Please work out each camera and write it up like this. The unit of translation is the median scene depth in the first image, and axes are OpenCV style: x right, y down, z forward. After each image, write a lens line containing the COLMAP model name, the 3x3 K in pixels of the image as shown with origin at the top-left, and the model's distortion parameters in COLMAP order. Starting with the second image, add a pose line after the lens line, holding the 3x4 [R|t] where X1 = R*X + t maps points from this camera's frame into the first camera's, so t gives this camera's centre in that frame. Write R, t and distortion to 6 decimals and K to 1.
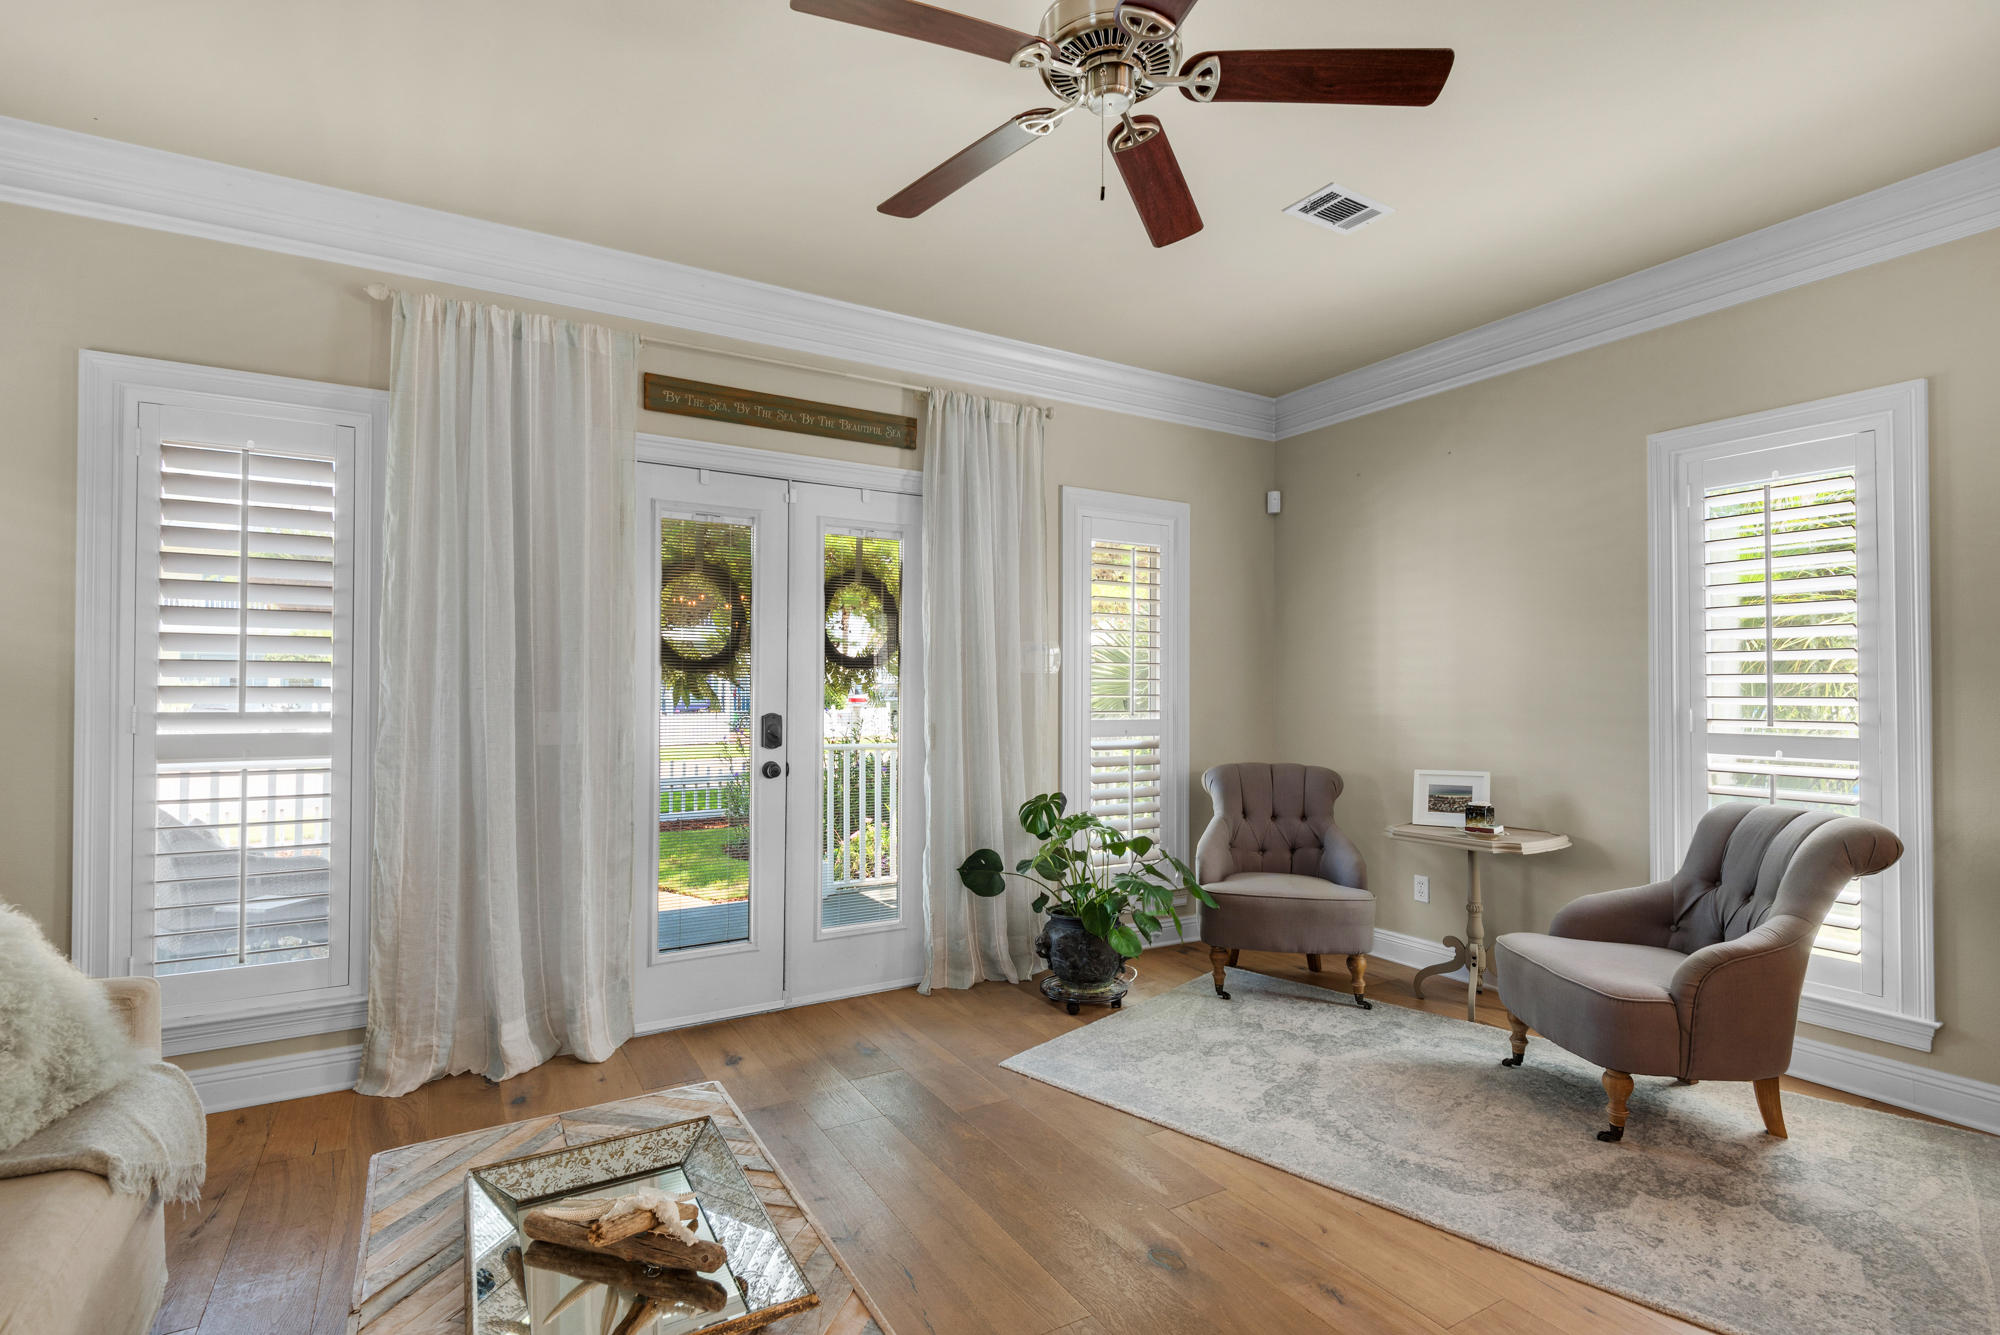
lens RADIAL K [[947.0, 0, 984.6], [0, 947.0, 672.3], [0, 0, 1]] dist [0.024324, -0.019741]
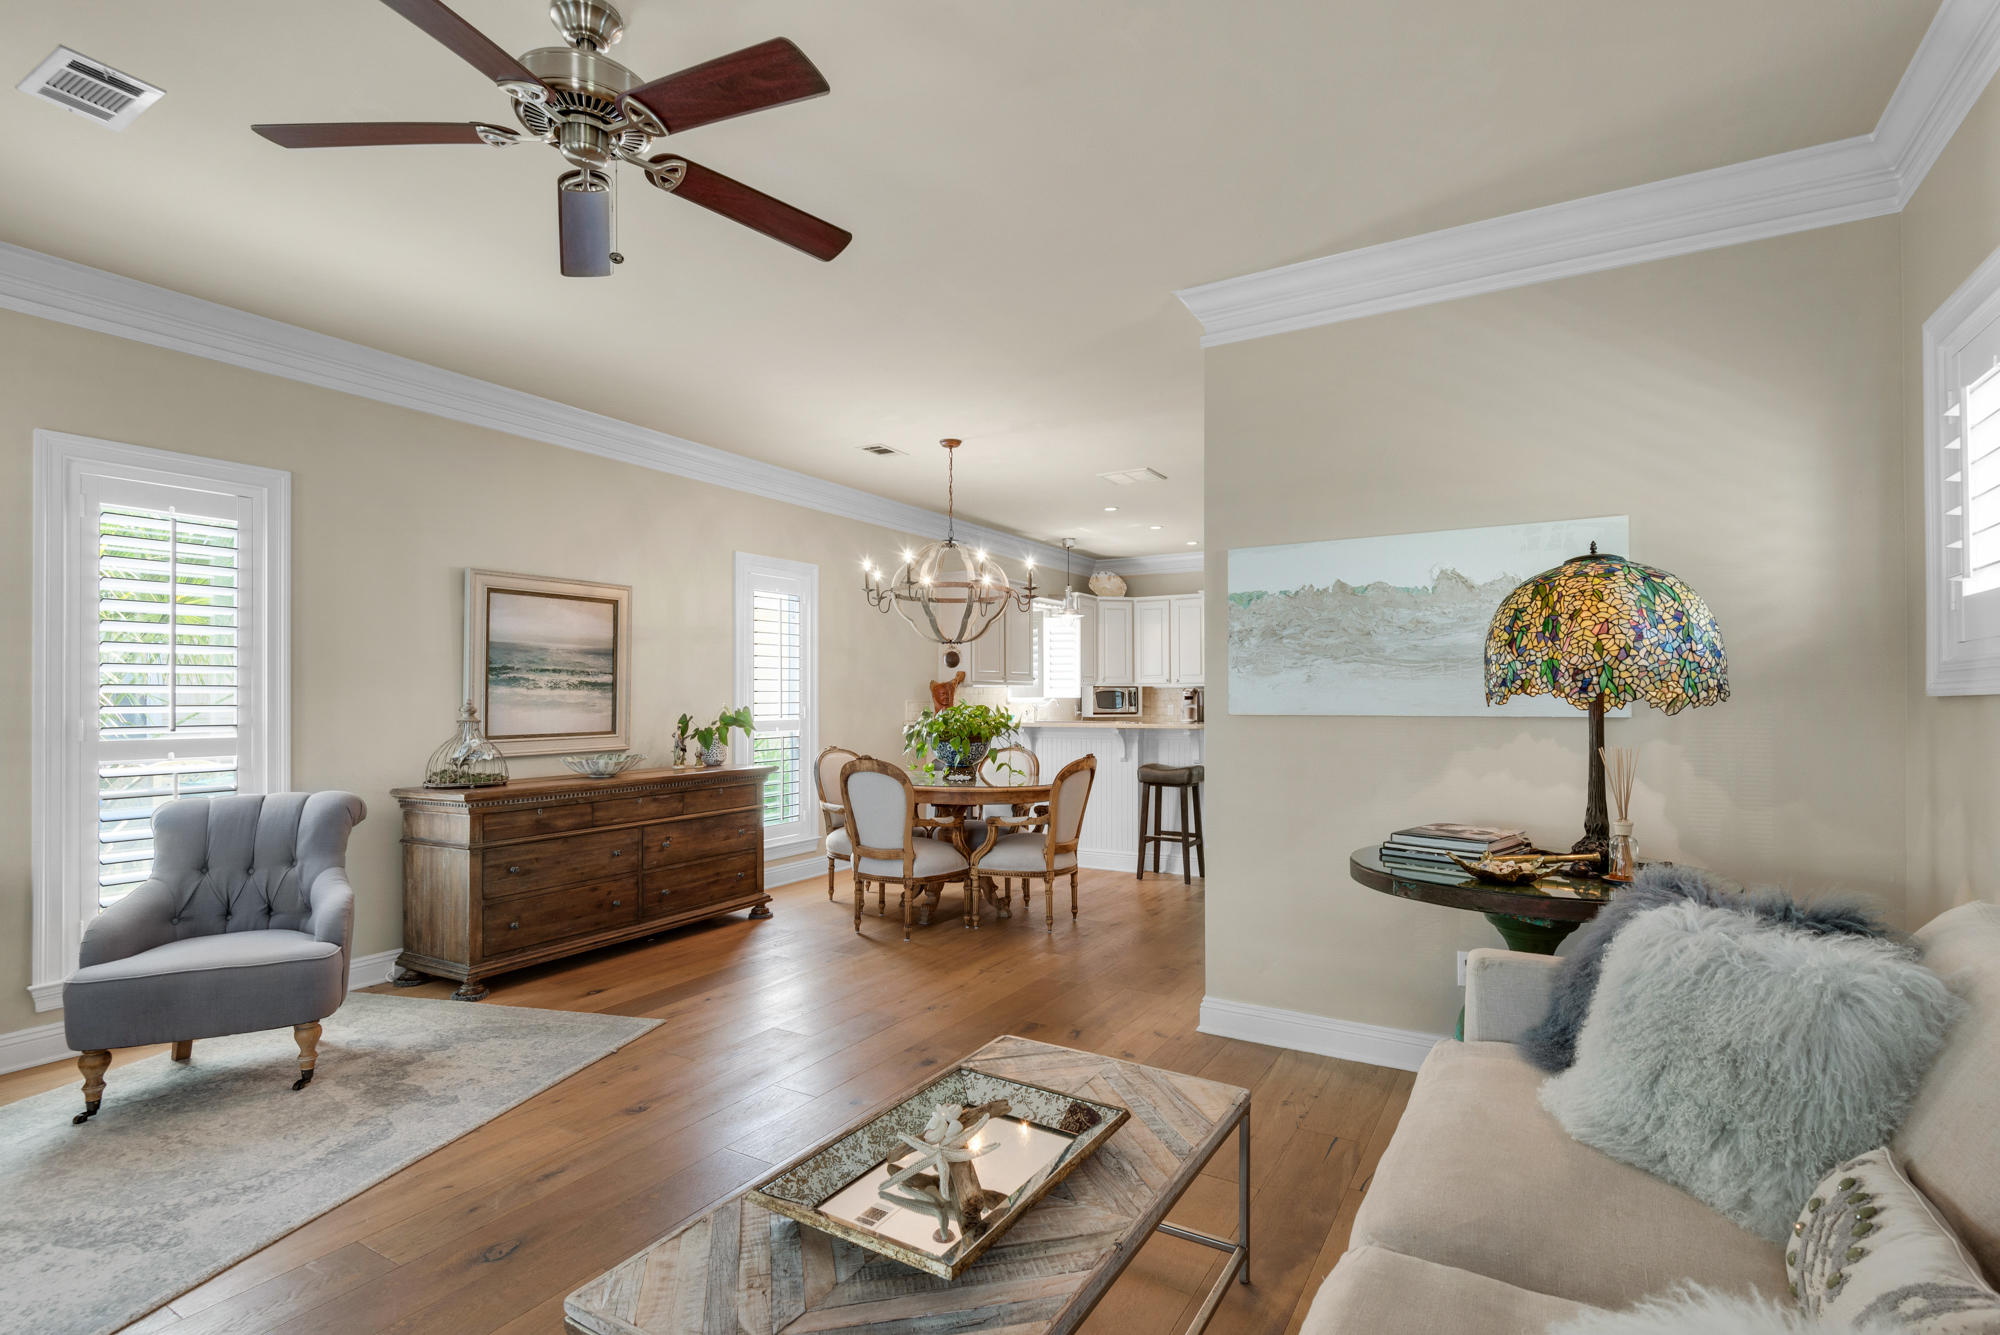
lens RADIAL K [[941.9, 0, 1003.4], [0, 941.9, 694.8], [0, 0, 1]] dist [0.002820, 0.000283]
pose [[-0.481391, 0.001014, 0.876505, -0.574586], [-0.015246, 0.999838, -0.009530, 0.007161], [-0.876373, -0.017951, -0.481298, 0.605709]]
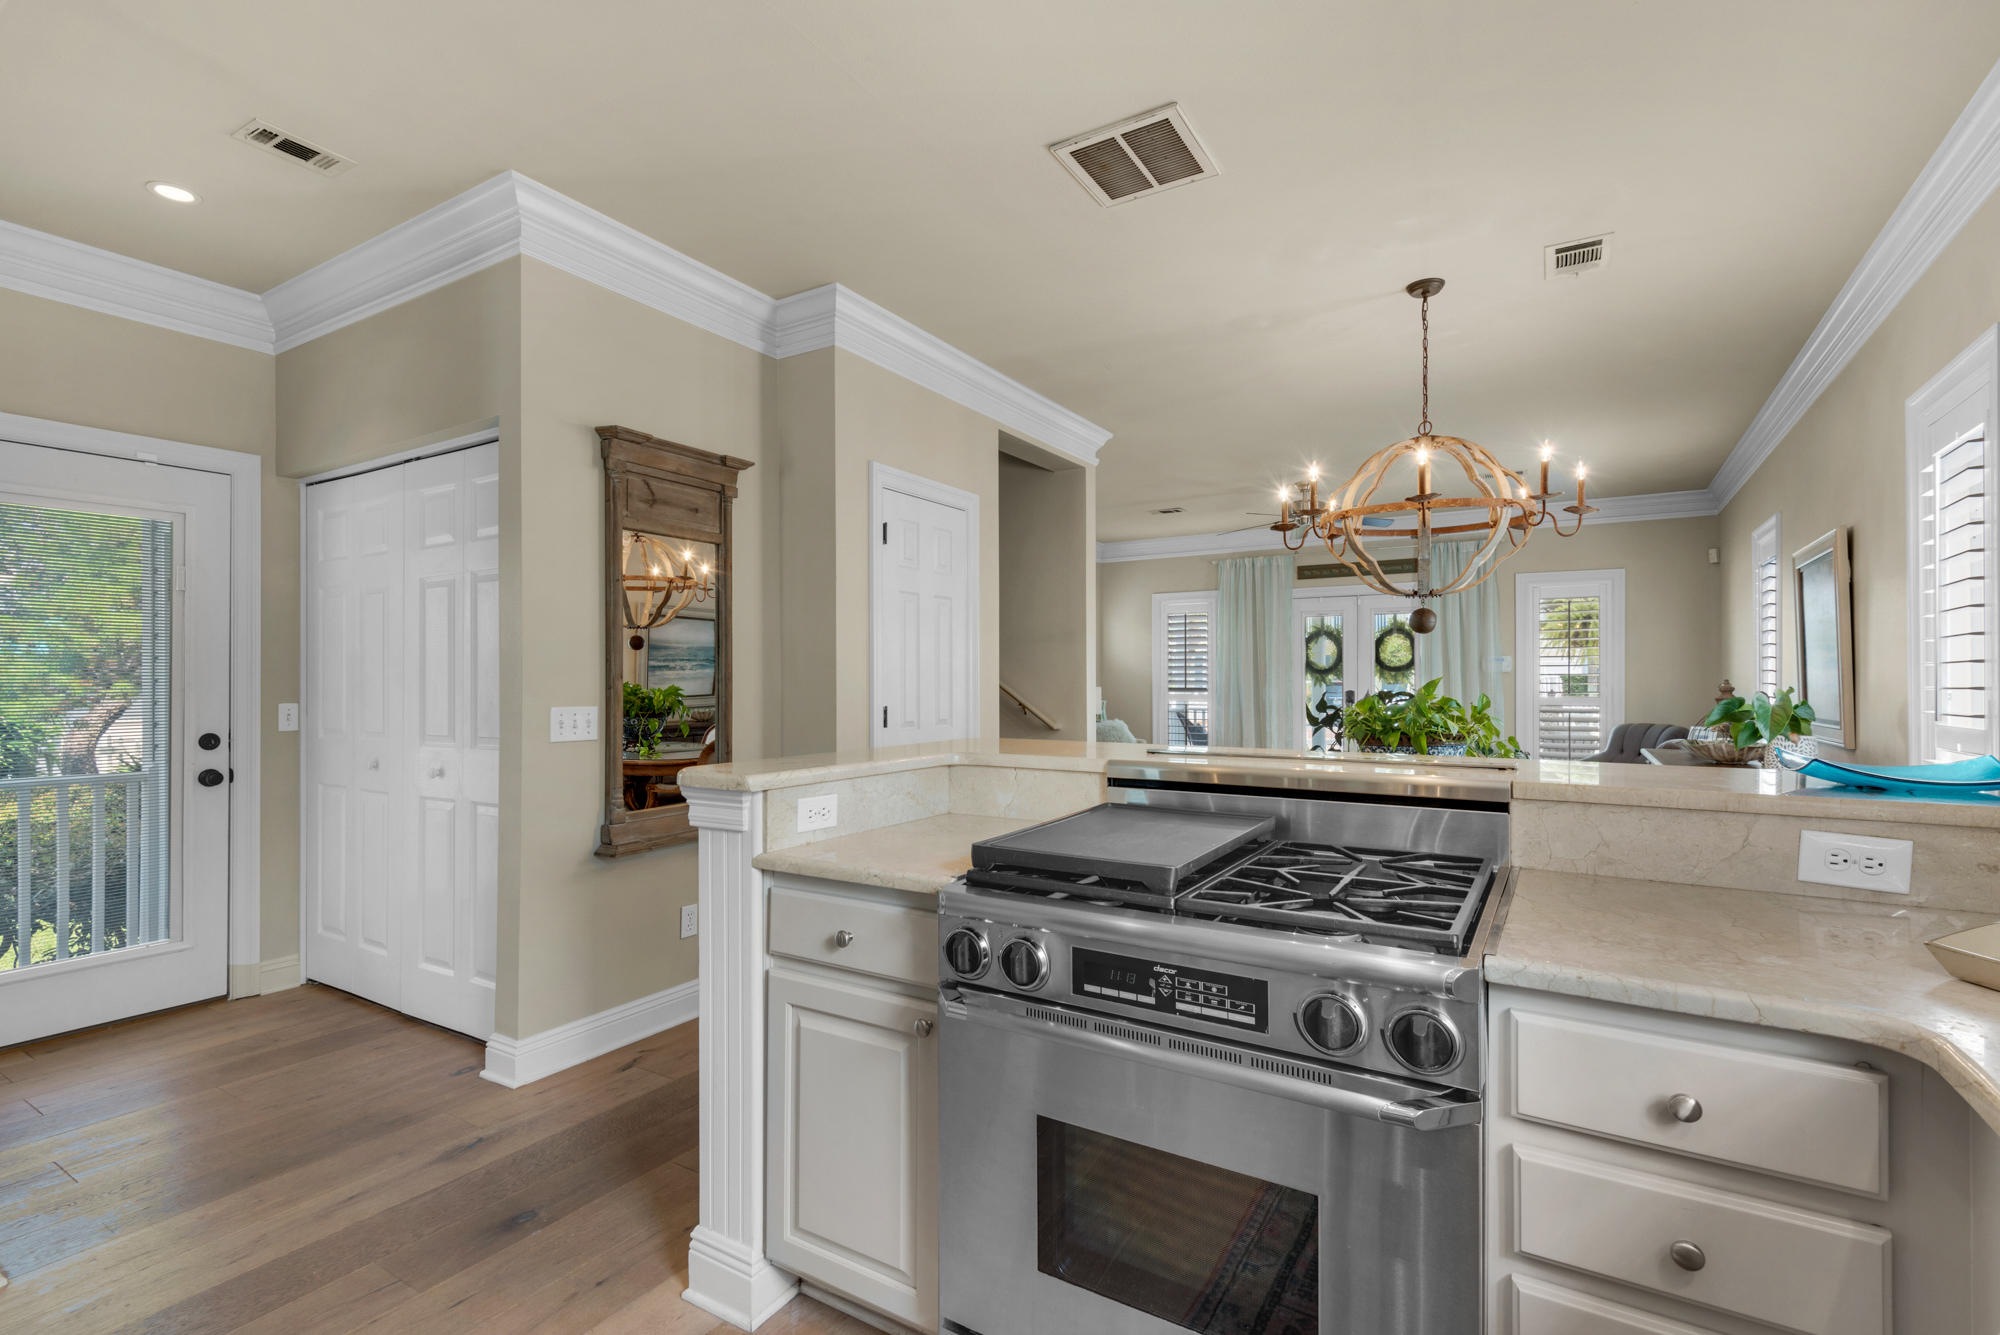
lens RADIAL K [[912.4, 0, 949.7], [0, 912.4, 677.4], [0, 0, 1]] dist [0.032364, -0.020060]
pose [[0.429645, -0.006009, -0.902978, 1.562611], [0.019653, 0.999803, 0.002698, -0.018440], [0.902784, -0.018906, 0.429679, -1.029545]]
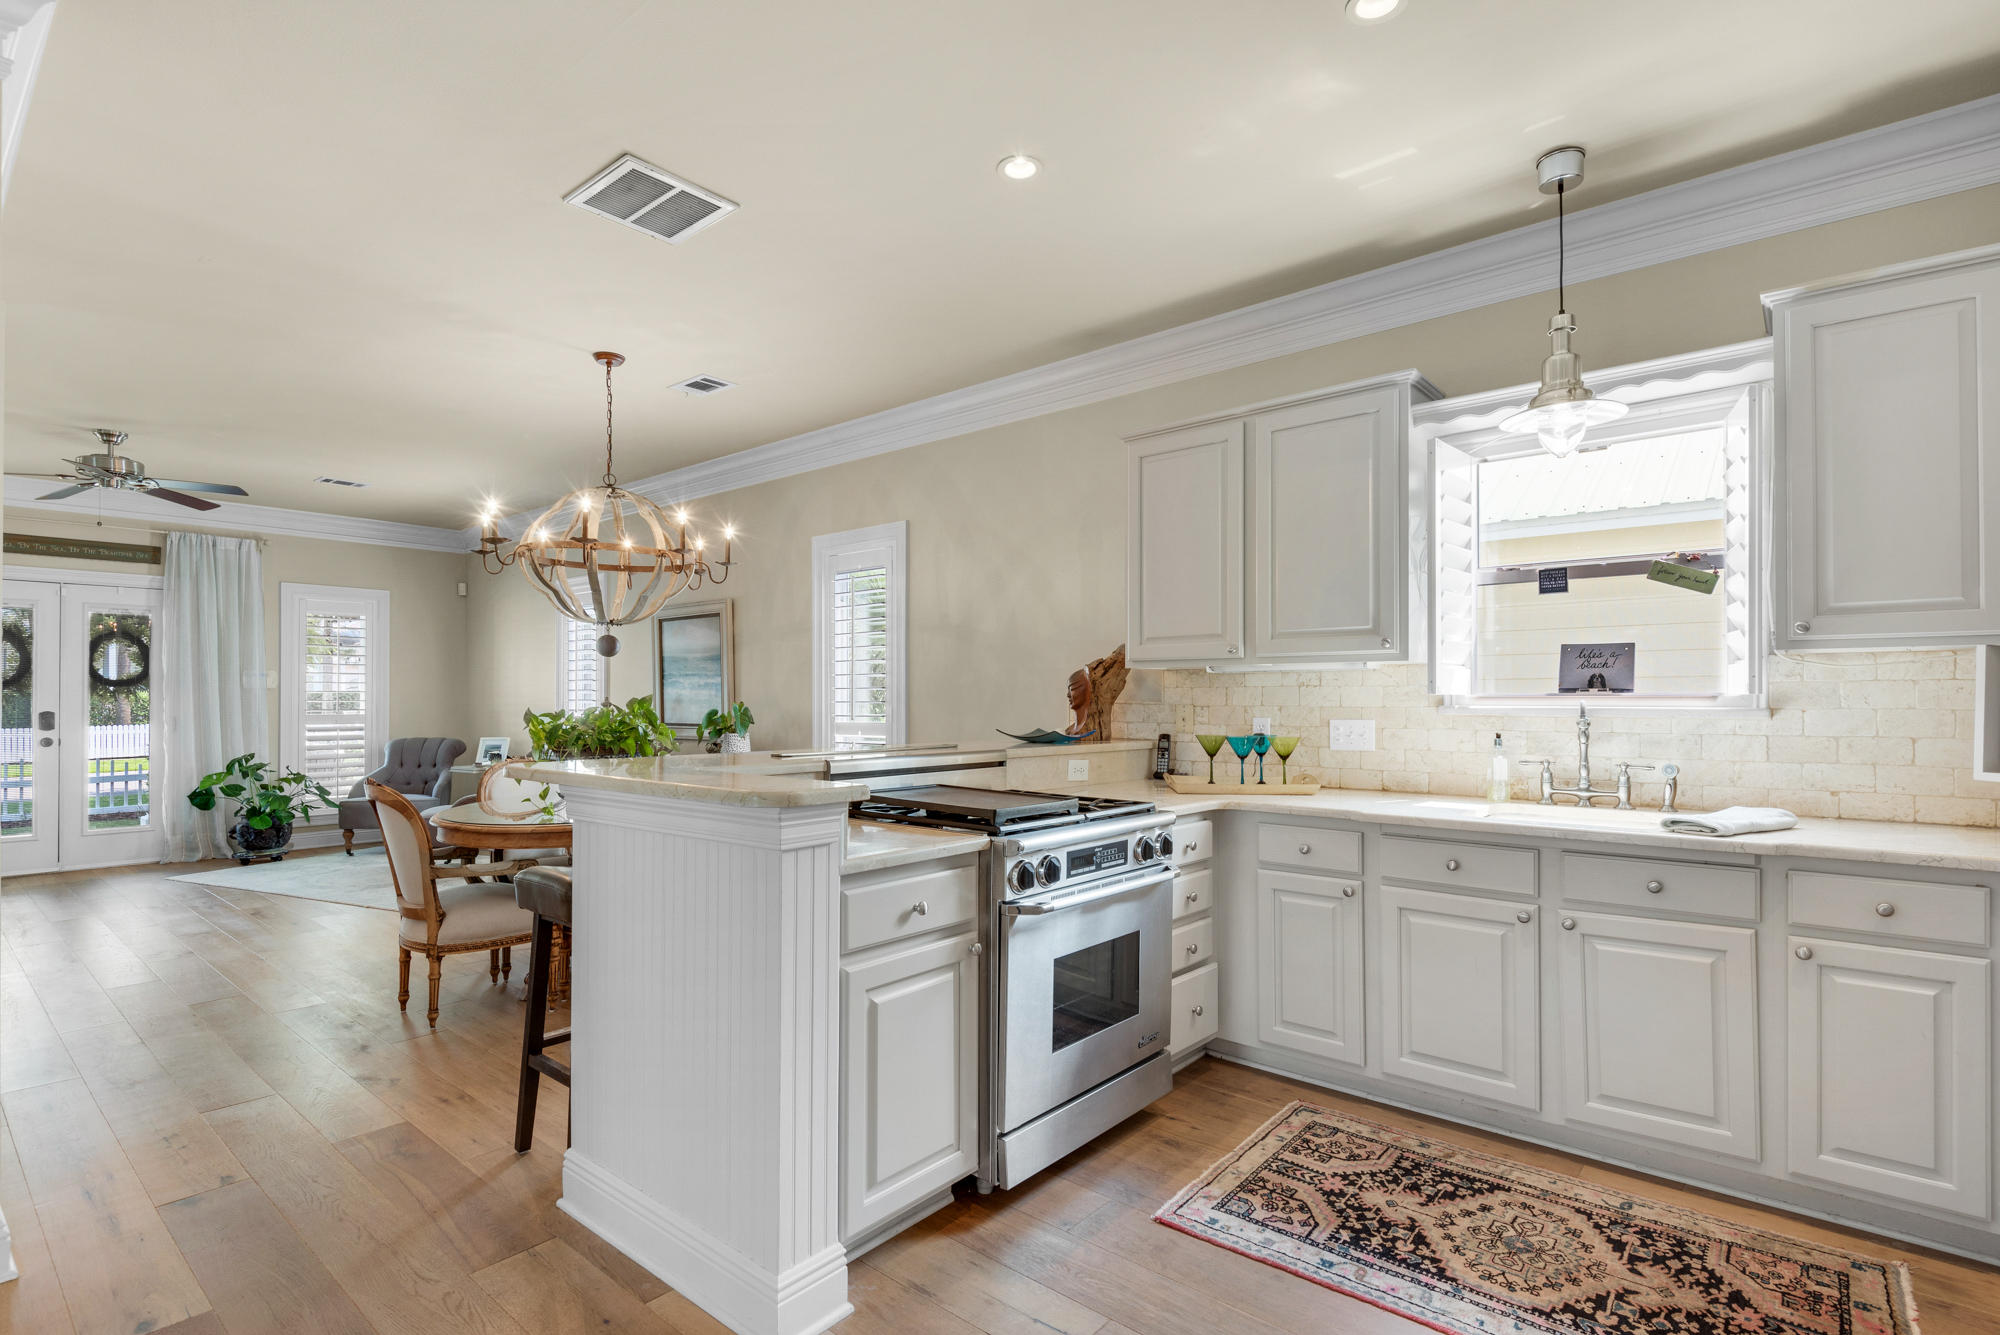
lens RADIAL K [[1003.2, 0, 1024.9], [0, 1003.2, 689.8], [0, 0, 1]] dist [0.001198, -0.000093]
pose [[0.942332, -0.001688, 0.334674, 0.937308], [-0.002500, 0.999924, 0.012084, -0.027569], [-0.334669, -0.012224, 0.942256, -1.509249]]
